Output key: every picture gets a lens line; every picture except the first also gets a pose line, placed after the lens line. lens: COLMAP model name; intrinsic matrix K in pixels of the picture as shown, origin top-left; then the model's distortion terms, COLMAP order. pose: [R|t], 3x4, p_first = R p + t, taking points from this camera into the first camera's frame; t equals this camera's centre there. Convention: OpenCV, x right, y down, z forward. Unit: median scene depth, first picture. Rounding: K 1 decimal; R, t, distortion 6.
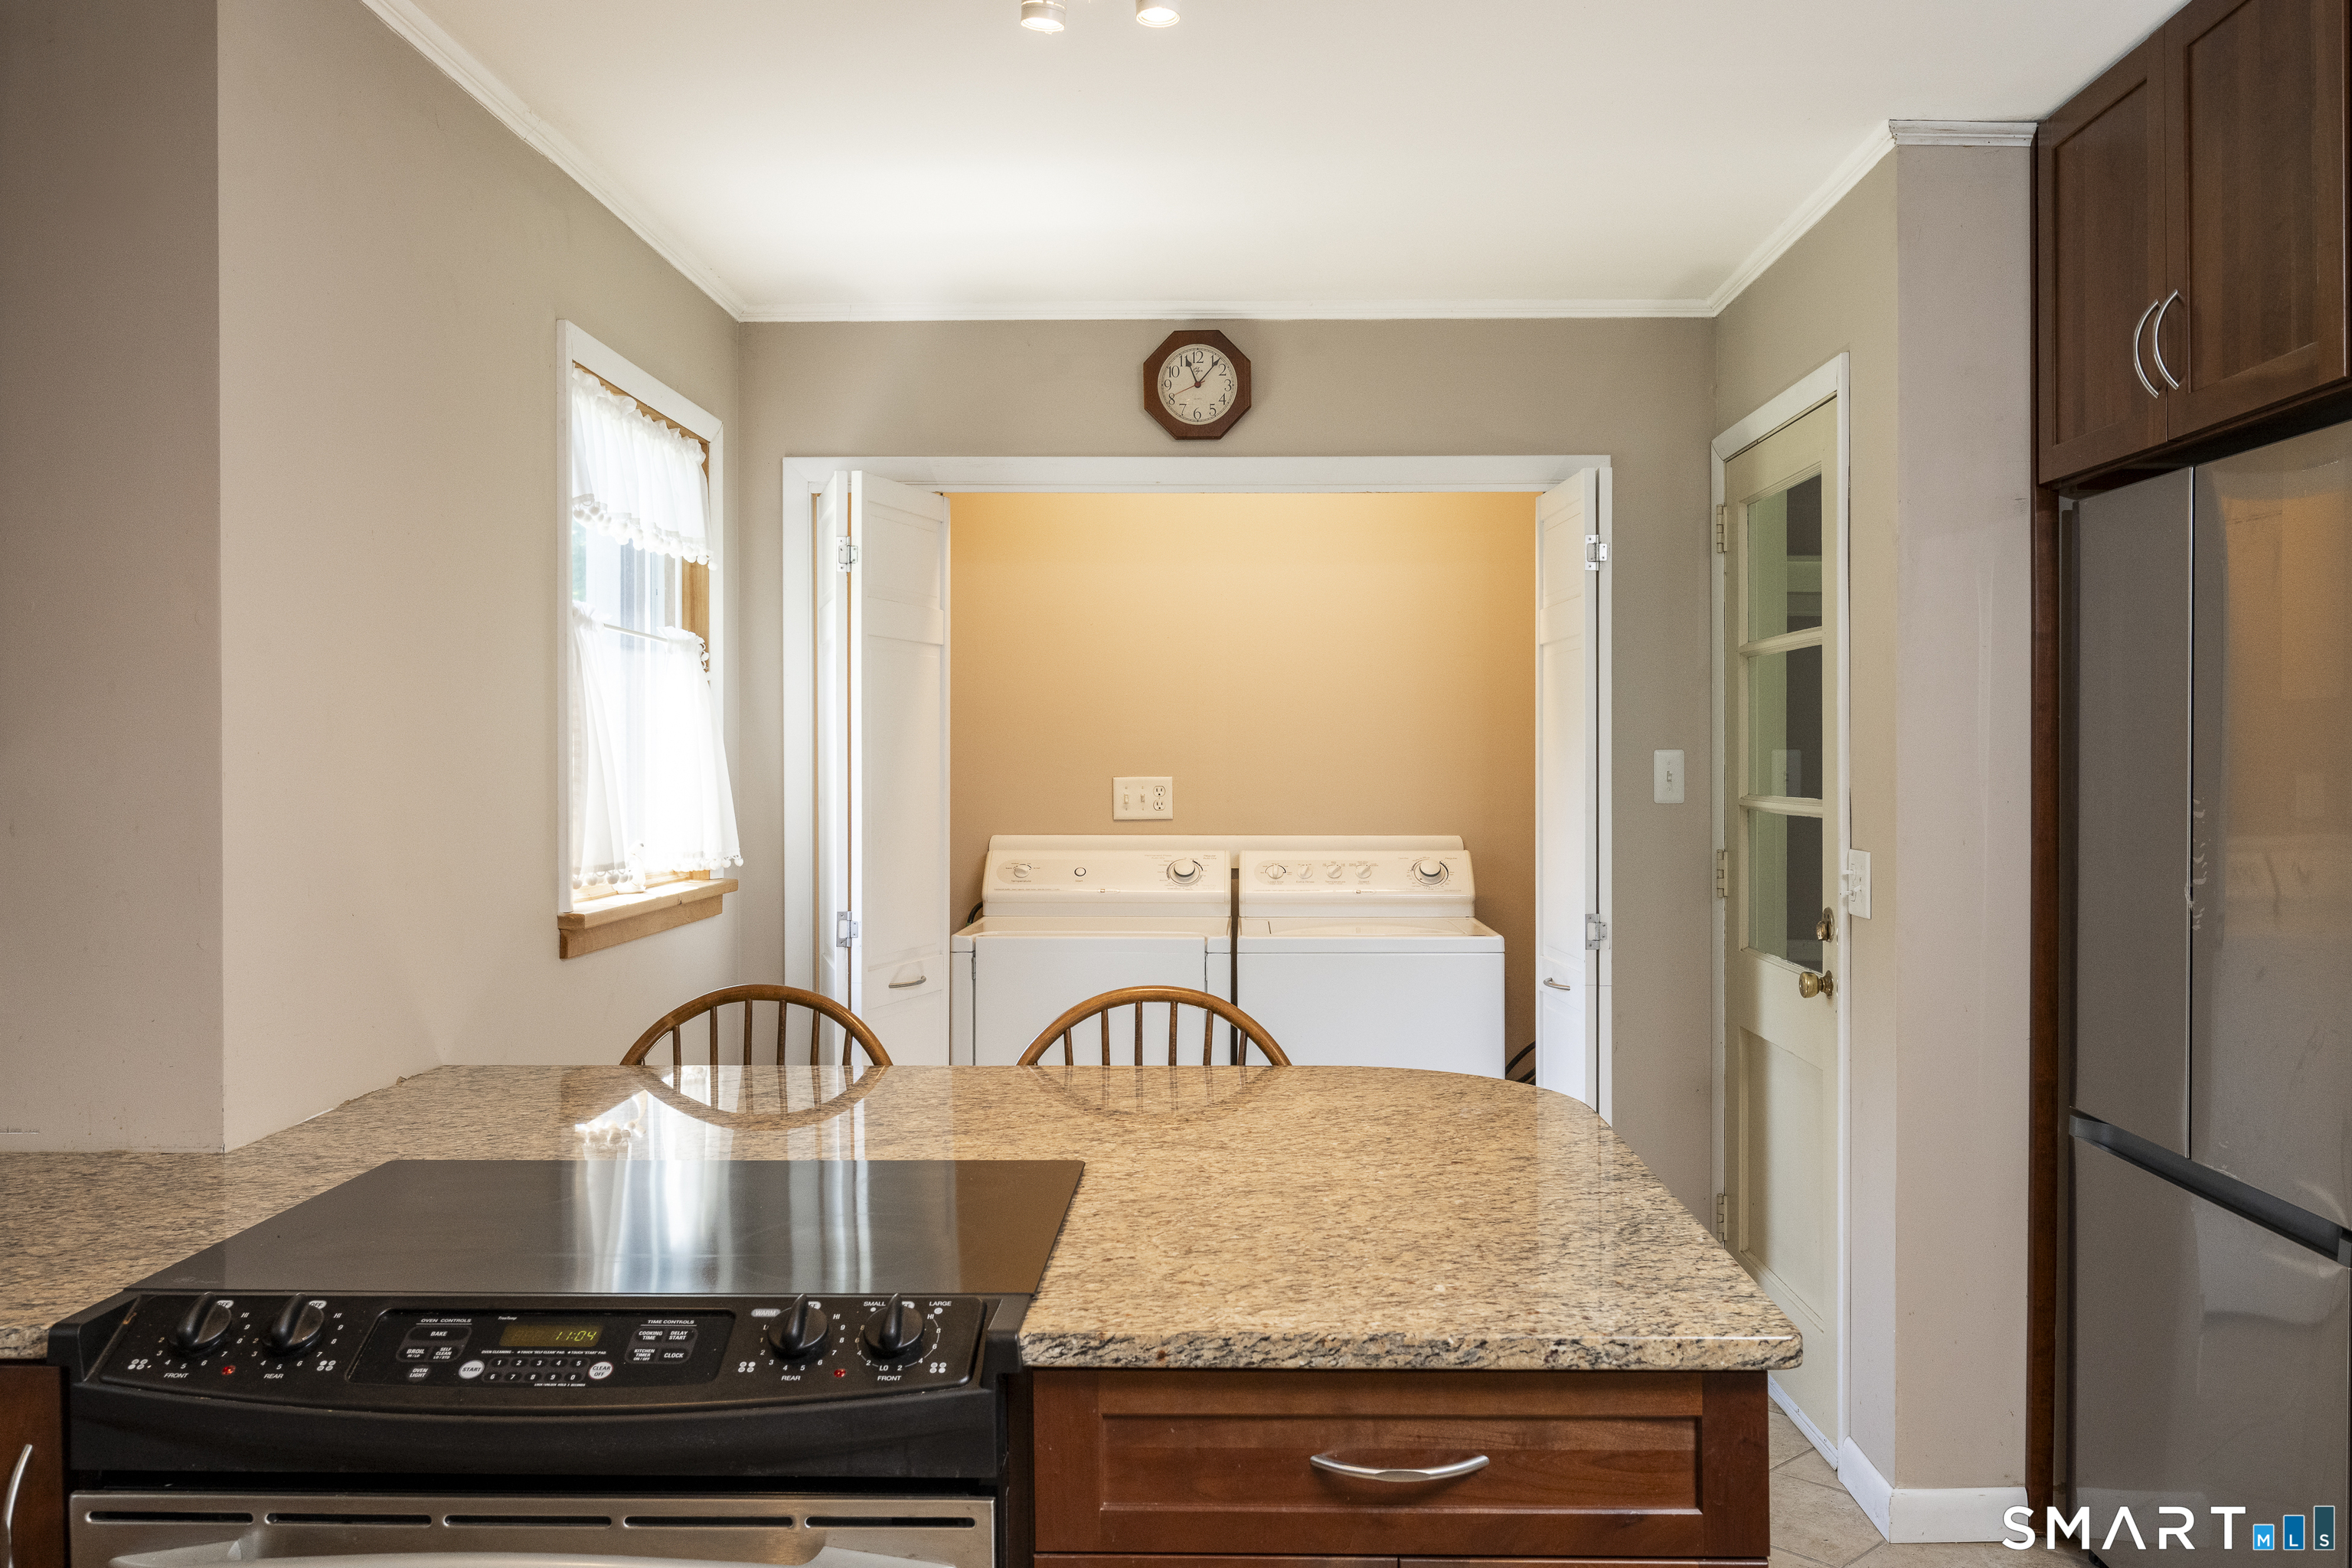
lens RADIAL K [[1971.0, 0, 1235.8], [0, 1971.0, 787.8], [0, 0, 1]] dist [-0.027706, 0.040402]
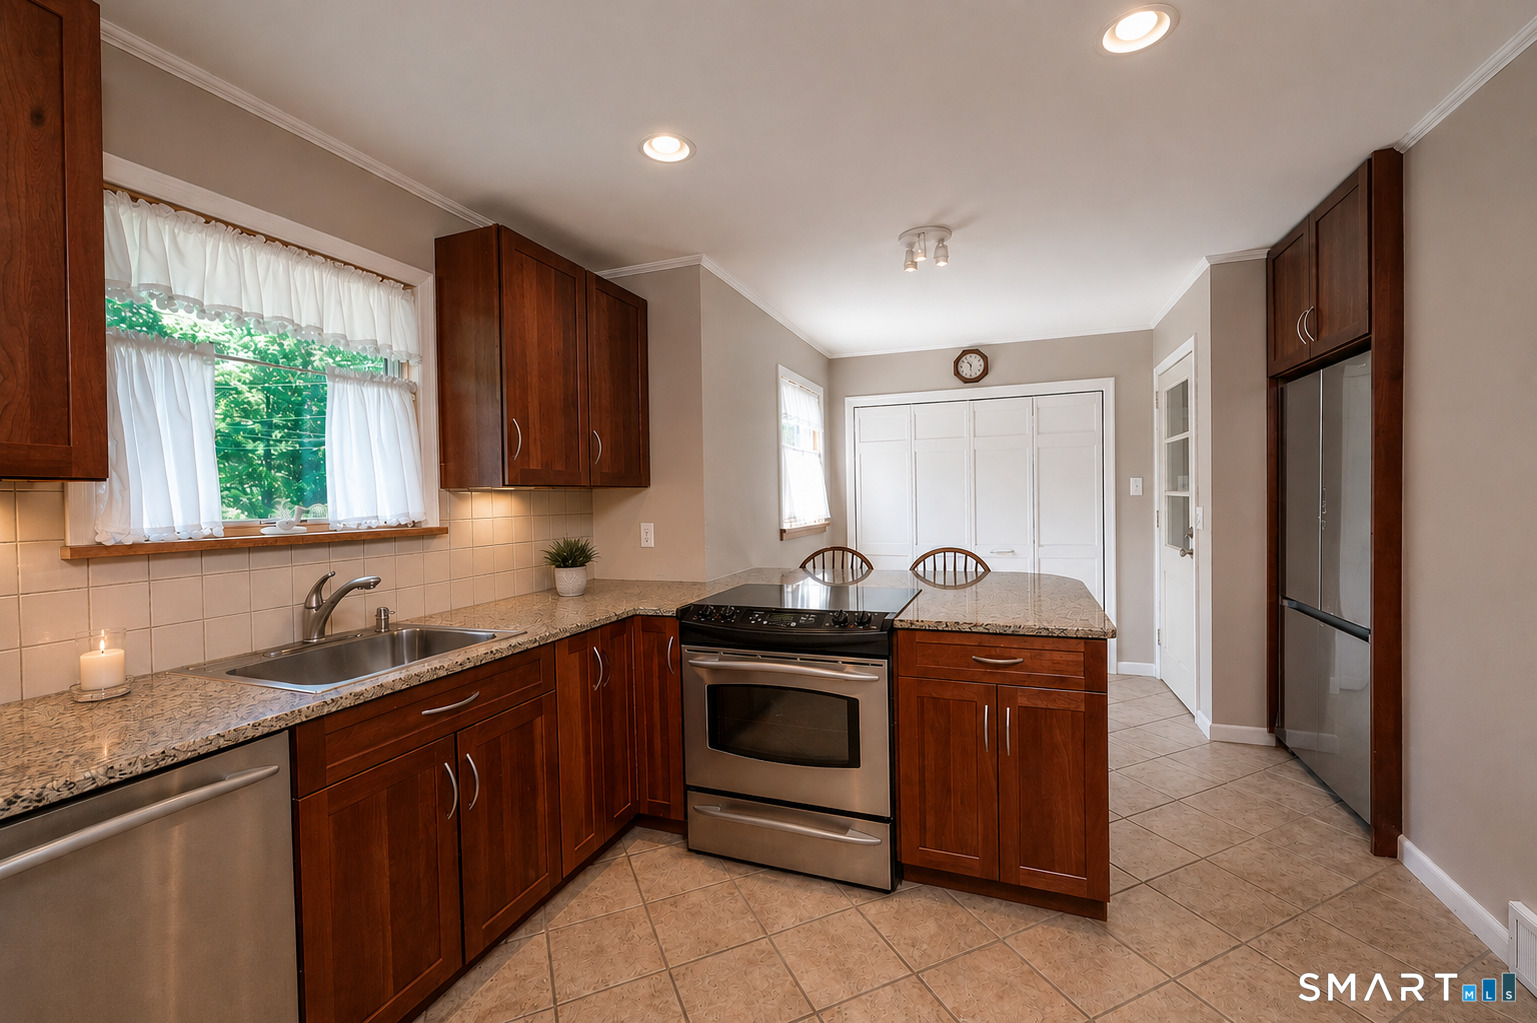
lens RADIAL K [[653.2, 0, 768.0], [0, 653.2, 517.7], [0, 0, 1]] dist [-0.009418, 0.000876]
pose [[0.938445, -0.006919, -0.345360, 0.054205], [0.014607, 0.999700, 0.019663, 0.022310], [0.345120, -0.023498, 0.938264, -0.163200]]
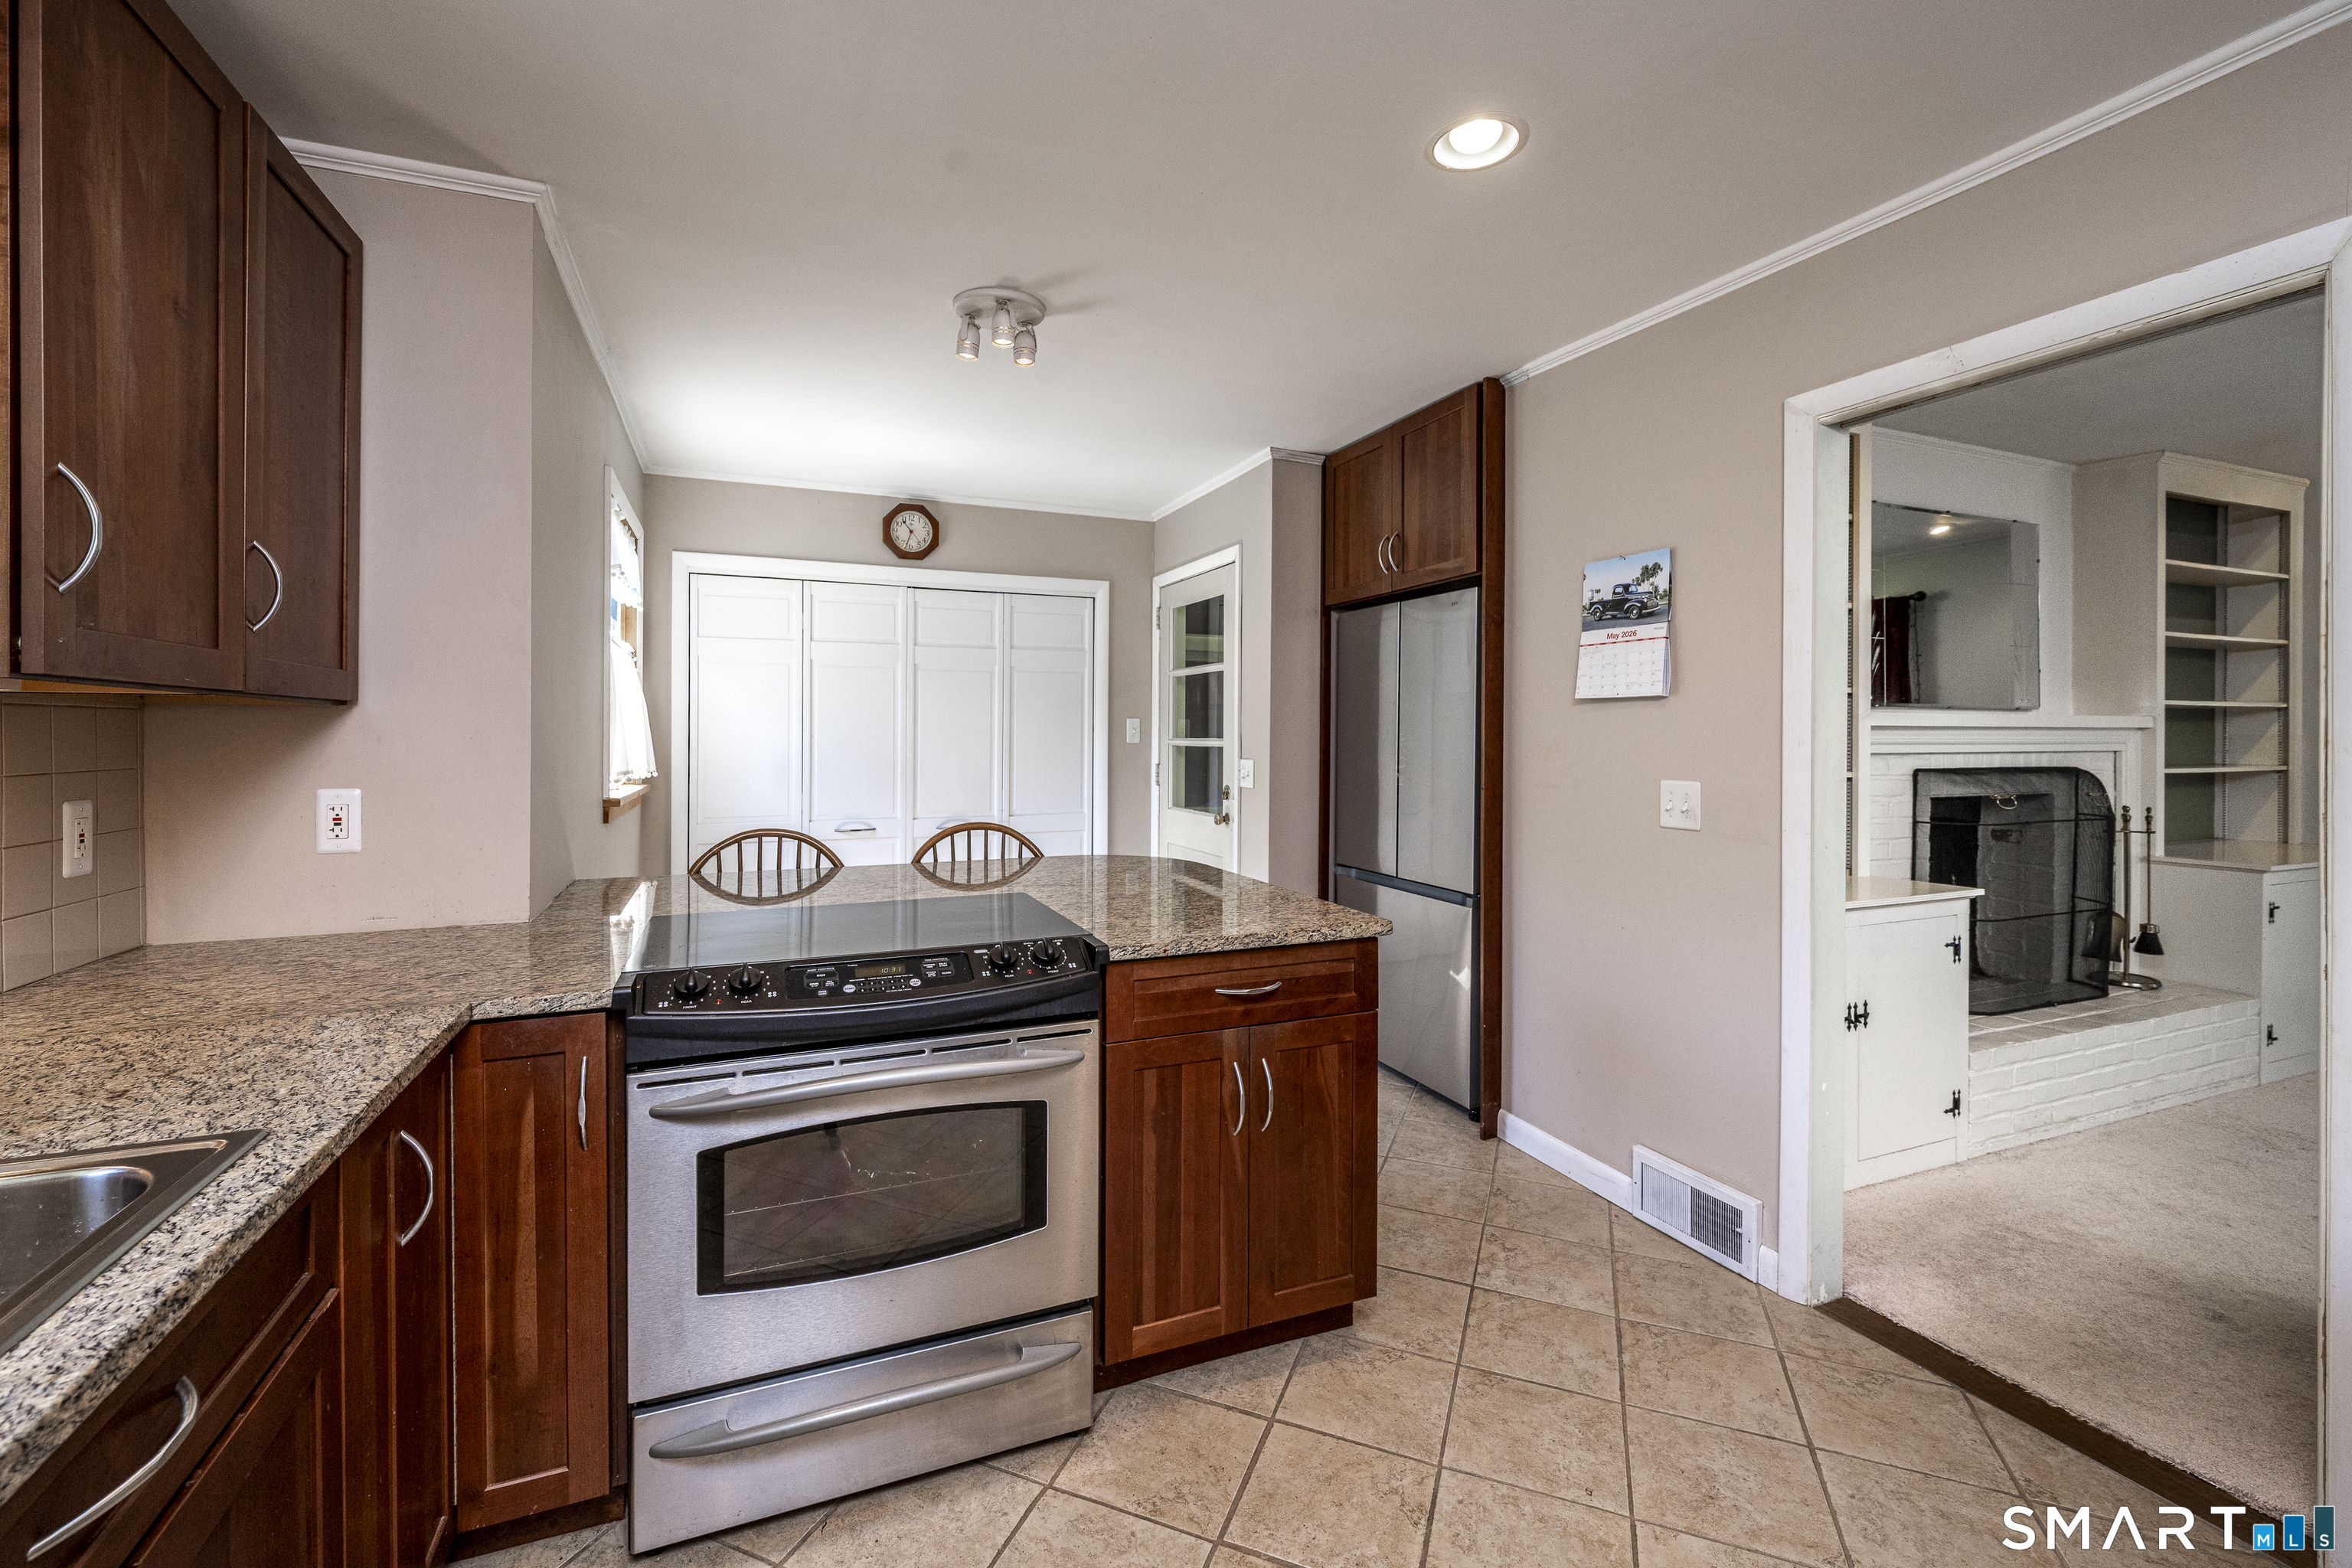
lens RADIAL K [[988.7, 0, 1217.7], [0, 988.7, 750.2], [0, 0, 1]] dist [-0.003221, -0.000247]
pose [[0.907182, -0.002529, 0.420732, -0.245580], [0.002162, 0.999997, 0.001348, 0.023506], [-0.420734, -0.000313, 0.907184, -0.053995]]
